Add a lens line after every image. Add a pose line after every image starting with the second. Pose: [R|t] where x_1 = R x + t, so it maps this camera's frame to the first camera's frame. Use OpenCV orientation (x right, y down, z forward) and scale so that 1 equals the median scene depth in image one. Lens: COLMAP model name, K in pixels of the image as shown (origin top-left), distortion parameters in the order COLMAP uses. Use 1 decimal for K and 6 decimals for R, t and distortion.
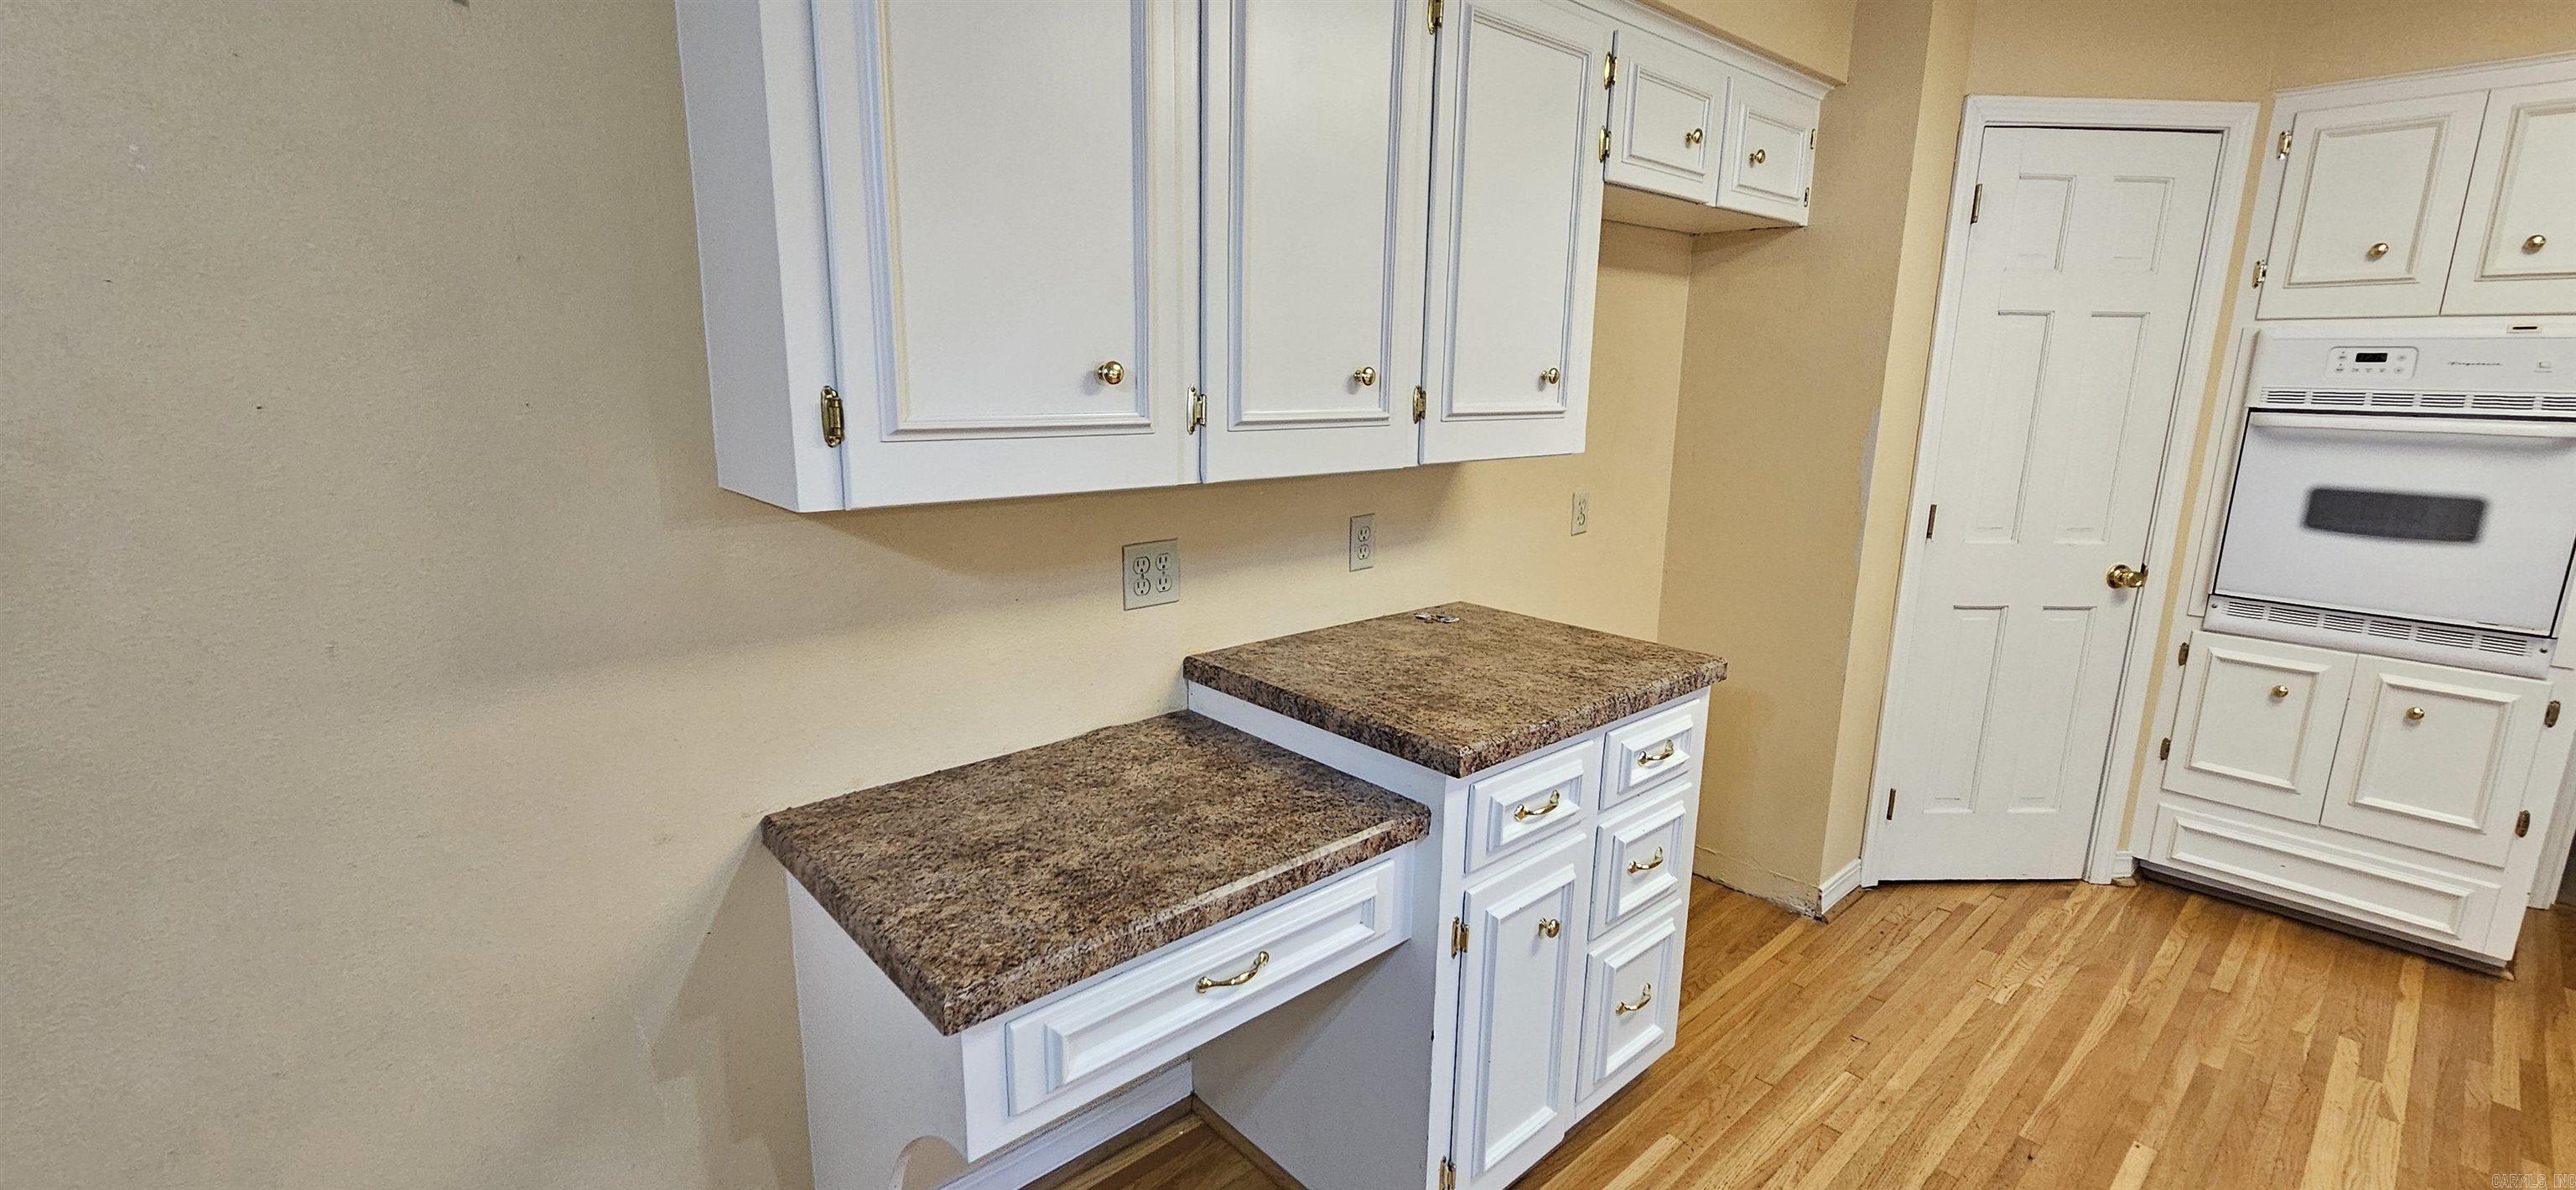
lens RADIAL K [[1053.1, 0, 1279.3], [0, 1053.1, 589.0], [0, 0, 1]] dist [-0.002134, 0.000105]
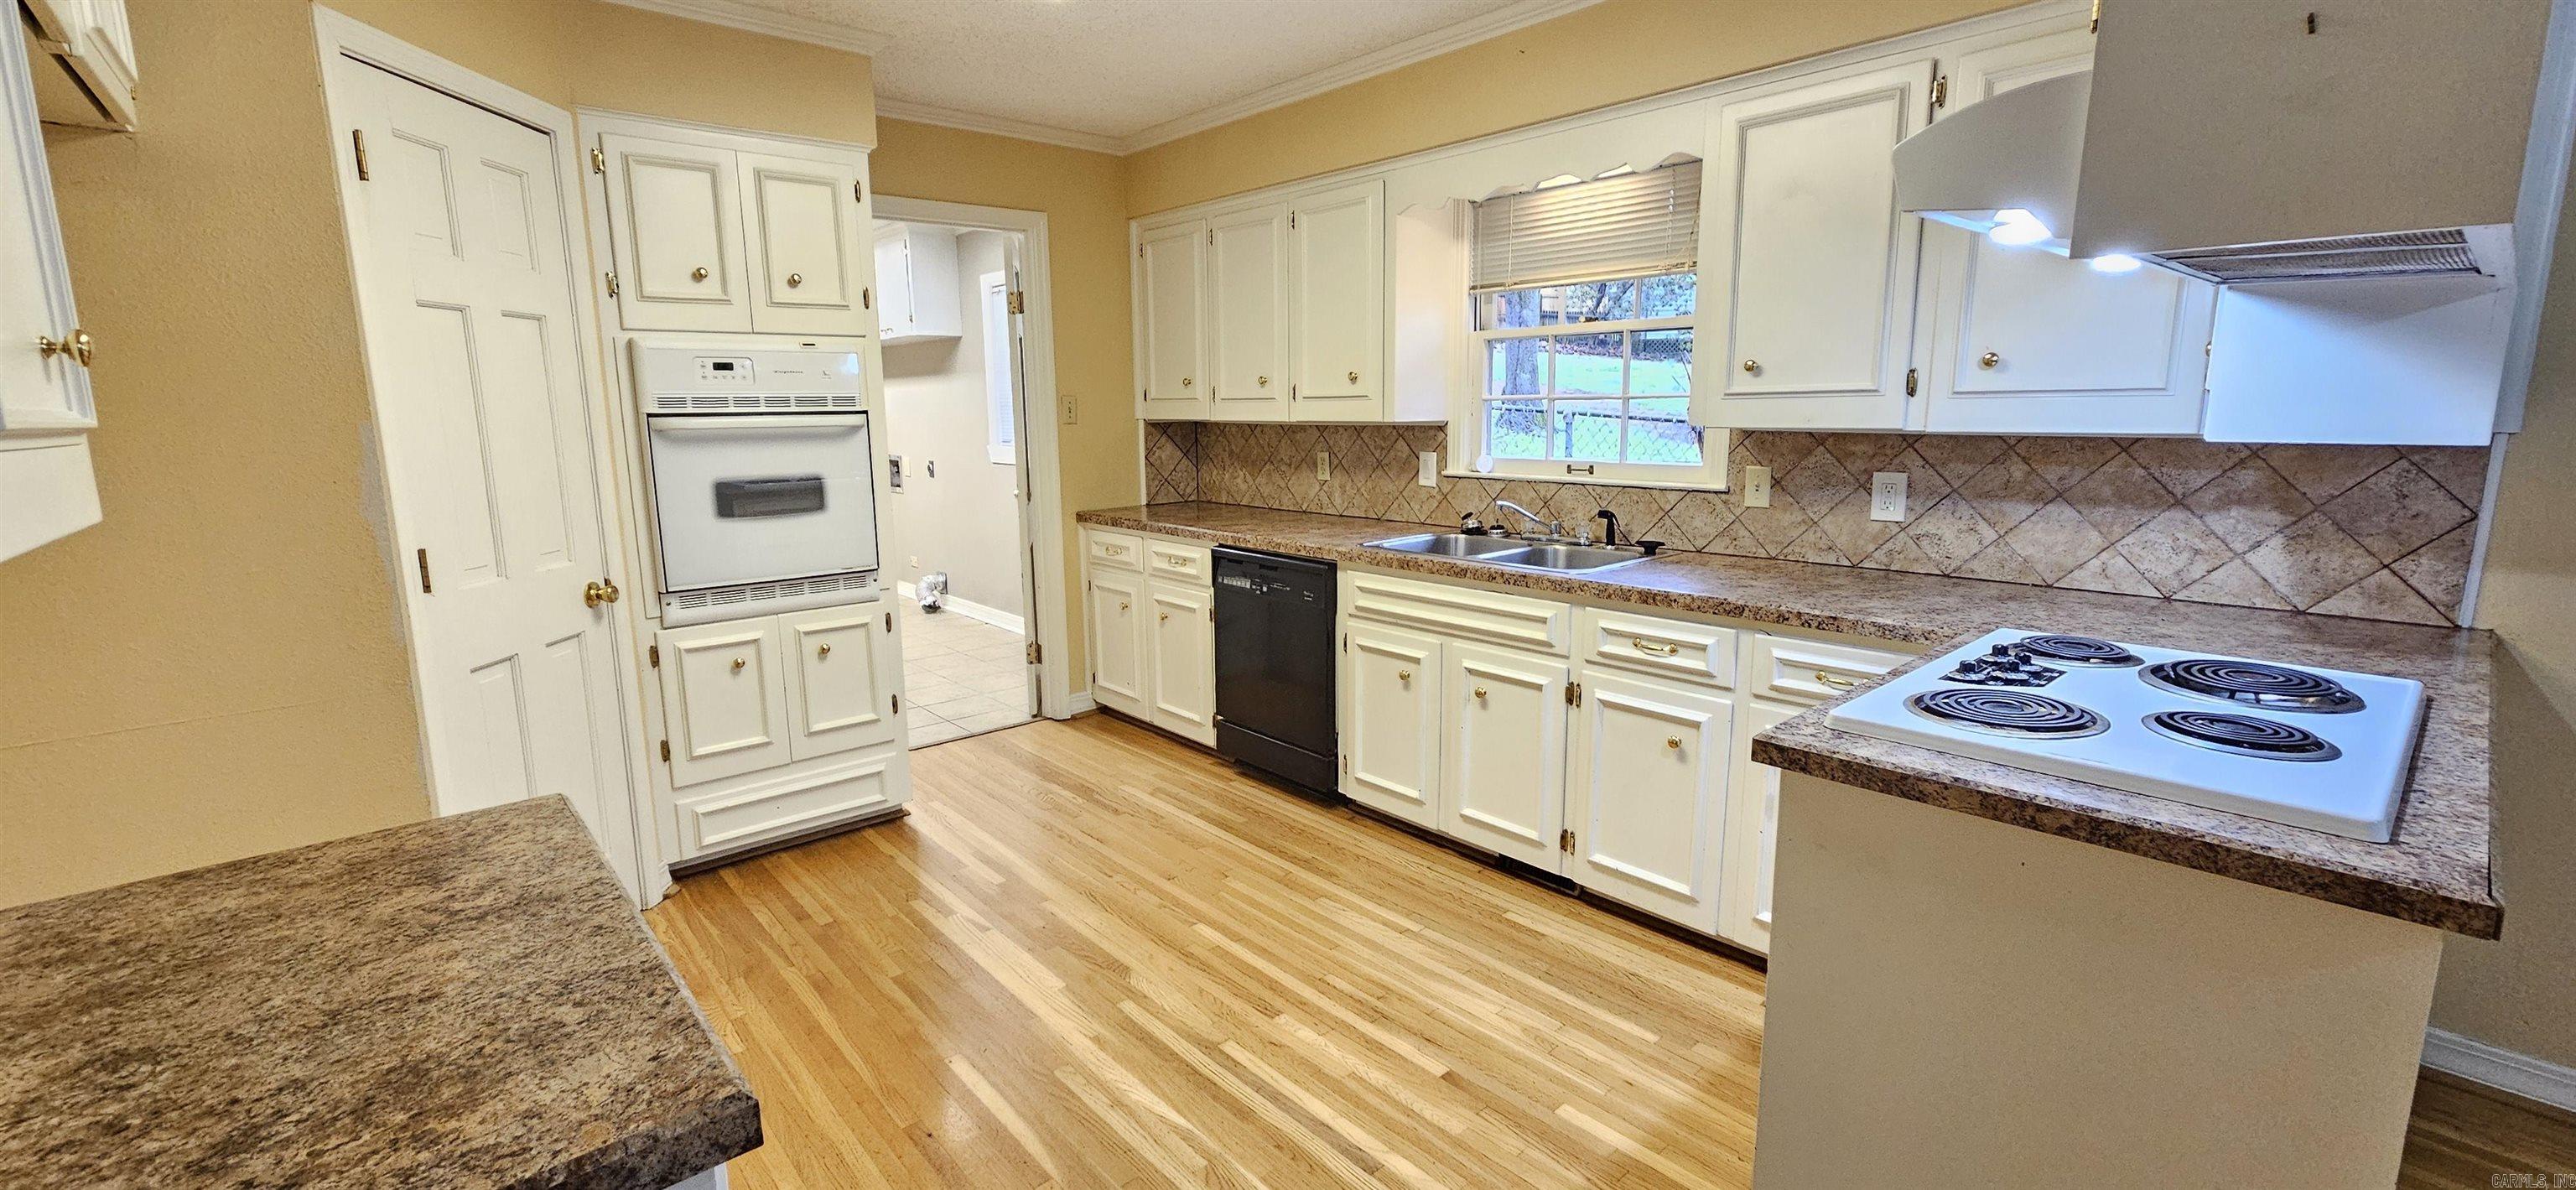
lens RADIAL K [[1053.1, 0, 1279.2], [0, 1053.1, 589.2], [0, 0, 1]] dist [-0.002134, 0.000105]
pose [[-0.003469, -0.182923, 0.983121, -0.145121], [0.219292, 0.959058, 0.179220, -0.055556], [-0.975653, 0.216212, 0.036787, 0.393625]]
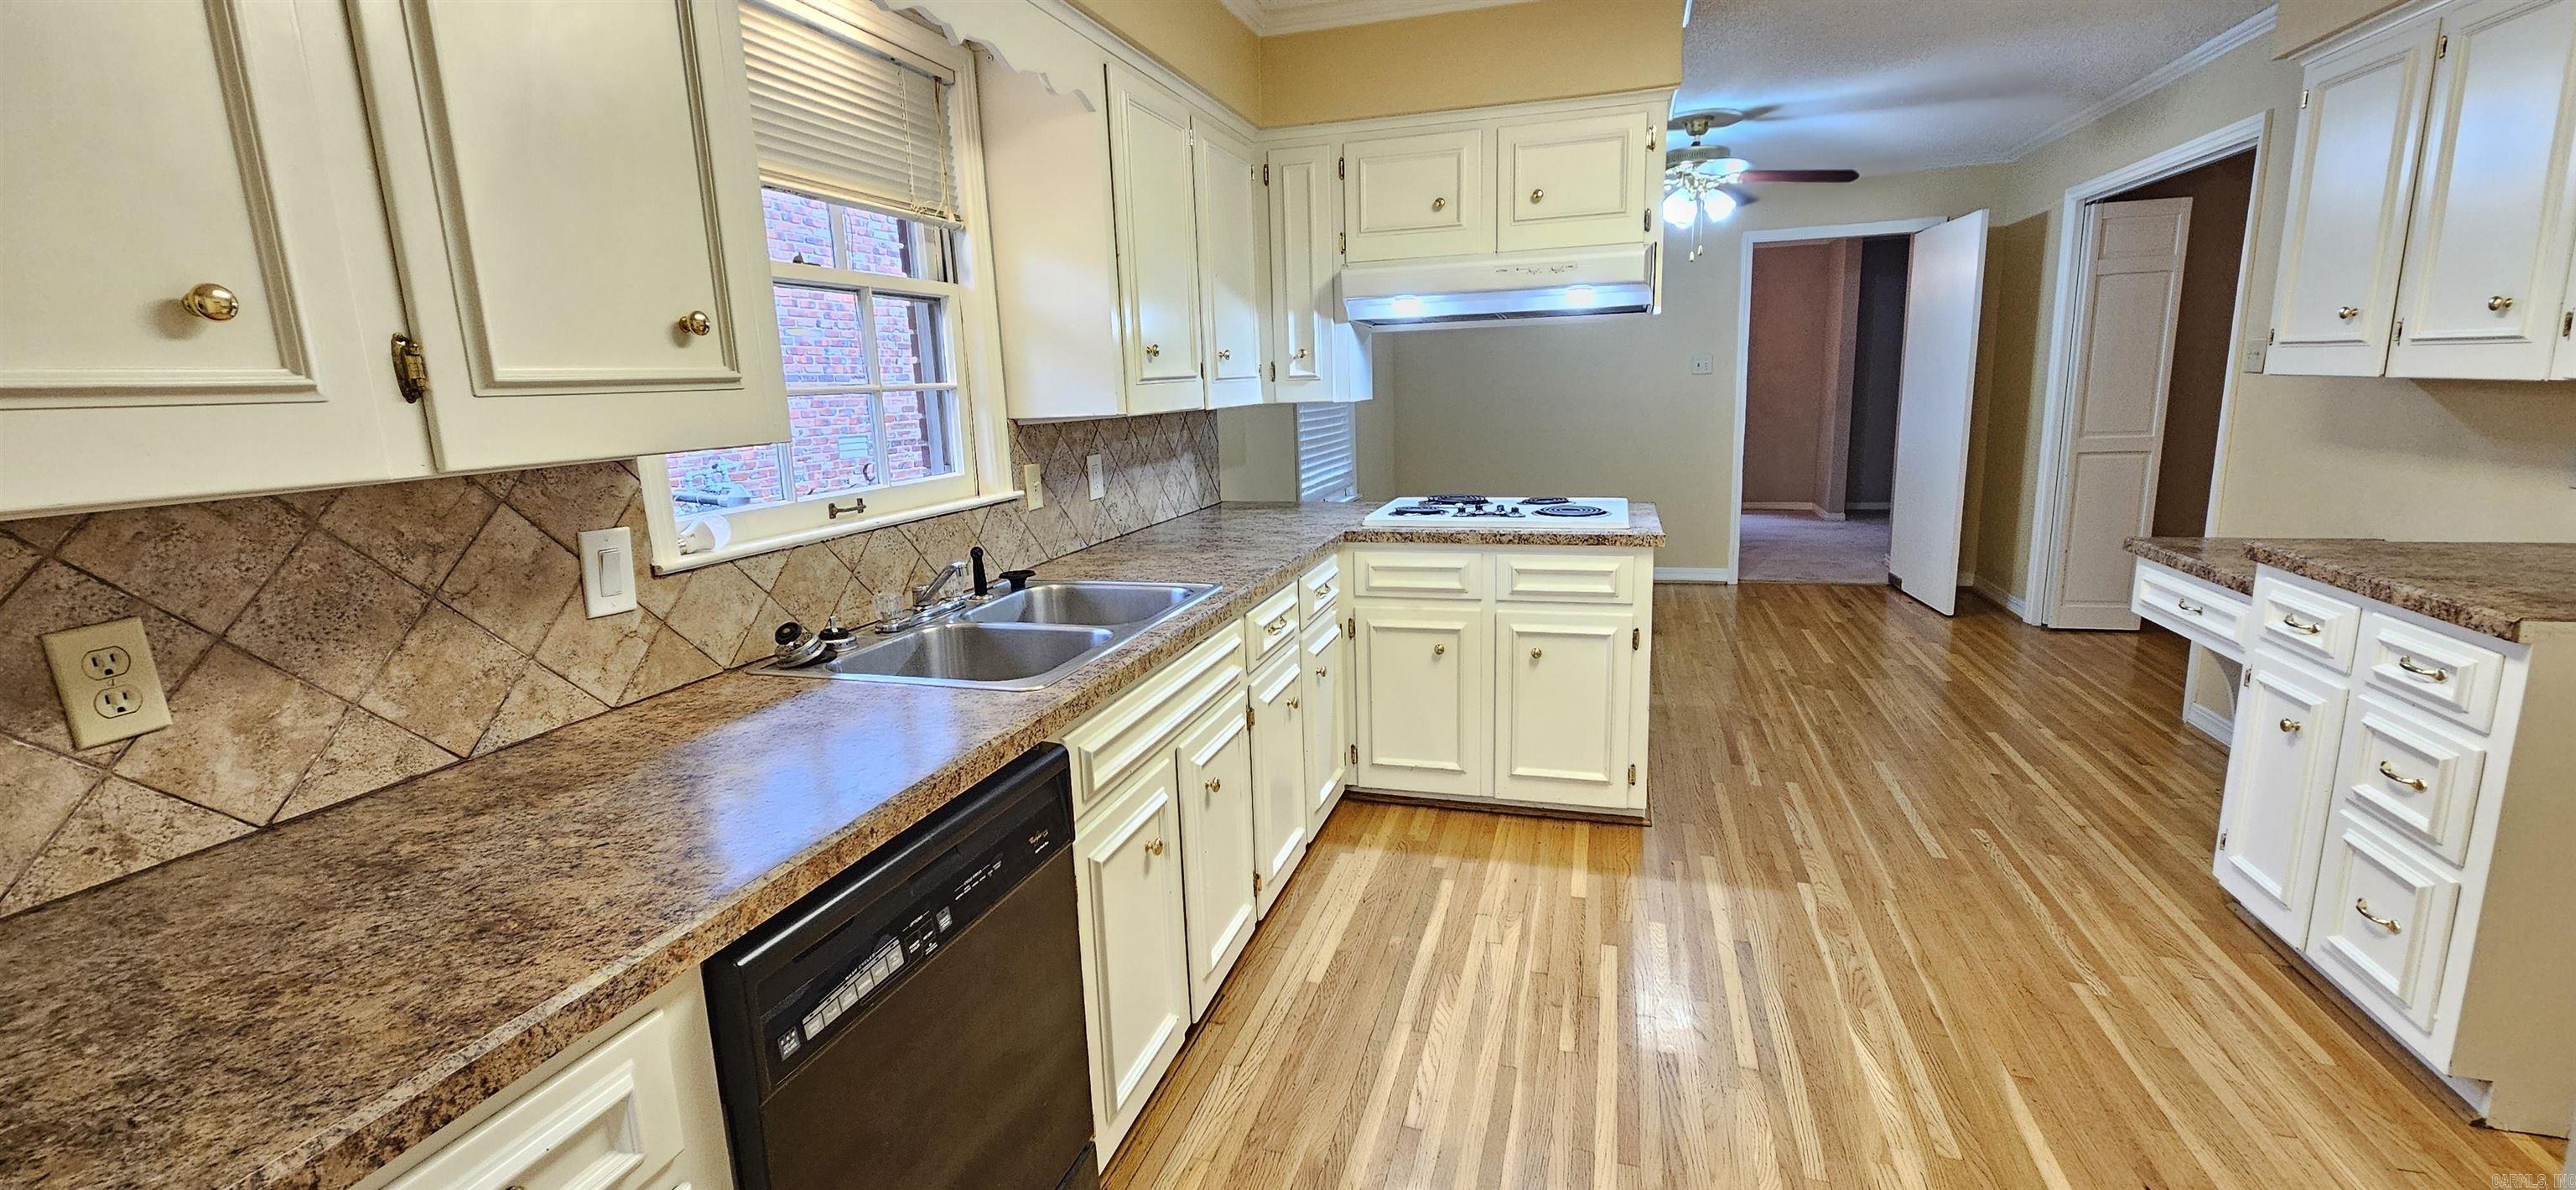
lens RADIAL K [[1053.1, 0, 1283.3], [0, 1053.1, 586.8], [0, 0, 1]] dist [-0.002134, 0.000105]
pose [[-0.851004, 0.123014, -0.510549, 1.321581], [-0.079938, 0.930507, 0.357444, -0.140212], [0.519040, 0.344998, -0.782032, 0.870475]]
